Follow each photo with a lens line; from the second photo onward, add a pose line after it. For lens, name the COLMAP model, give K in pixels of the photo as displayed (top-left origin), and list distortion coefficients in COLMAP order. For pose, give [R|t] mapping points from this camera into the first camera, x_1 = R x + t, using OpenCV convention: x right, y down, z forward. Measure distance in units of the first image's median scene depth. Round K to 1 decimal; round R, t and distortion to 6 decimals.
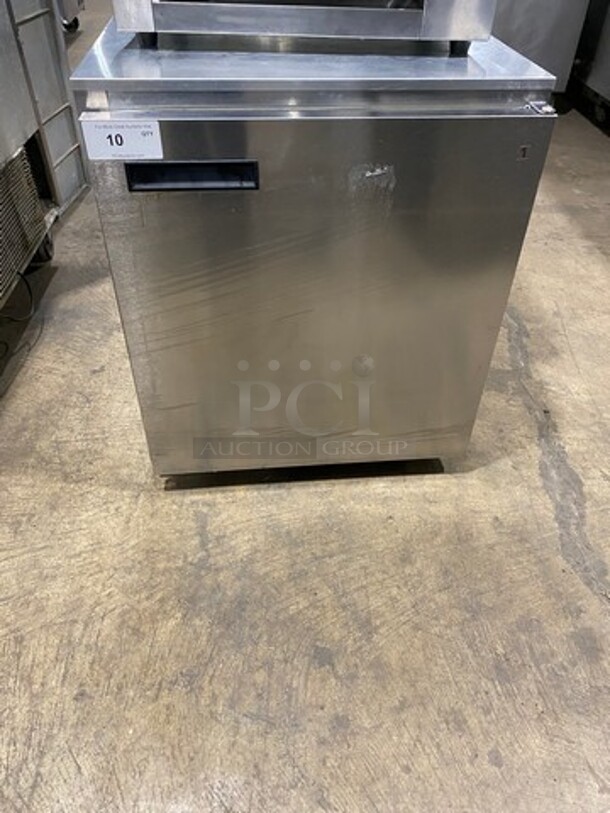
lens RADIAL K [[615.5, 0, 305.7], [0, 615.5, 406.1], [0, 0, 1]] dist [0.008562, -0.004560]
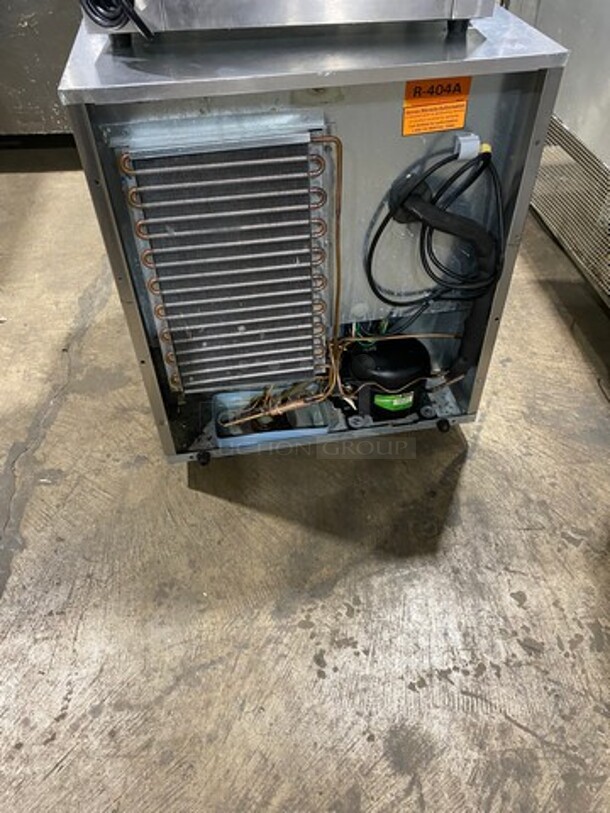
lens RADIAL K [[615.5, 0, 306.9], [0, 615.5, 407.0], [0, 0, 1]] dist [0.008562, -0.004560]
pose [[-0.997869, 0.040244, -0.051353, 0.031528], [-0.048800, 0.062027, 0.996881, -1.047398], [0.043303, 0.997263, -0.059931, 1.157234]]
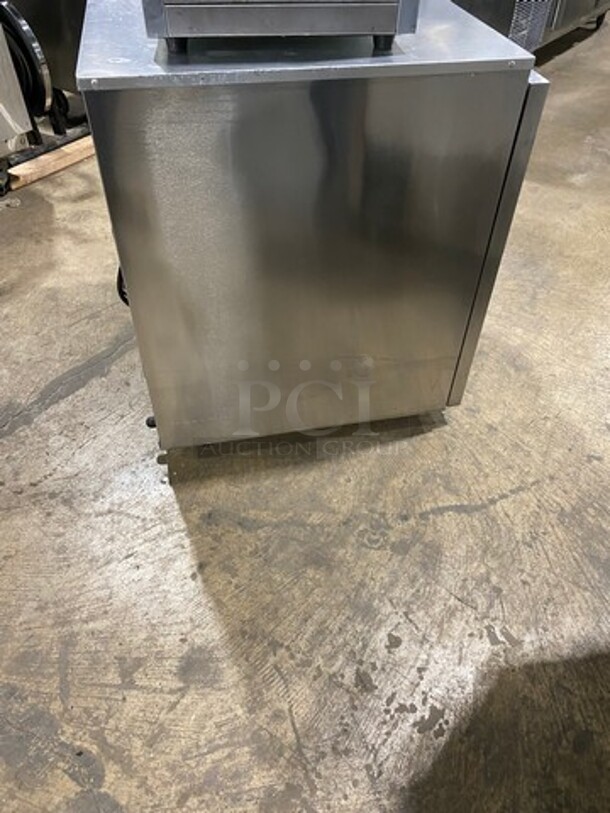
lens RADIAL K [[615.5, 0, 304.8], [0, 615.5, 404.7], [0, 0, 1]] dist [0.008562, -0.004560]
pose [[-0.816783, -0.435069, 0.378919, -0.310588], [0.349897, 0.148664, 0.924917, -1.049924], [-0.458734, 0.888039, 0.030803, 1.133027]]
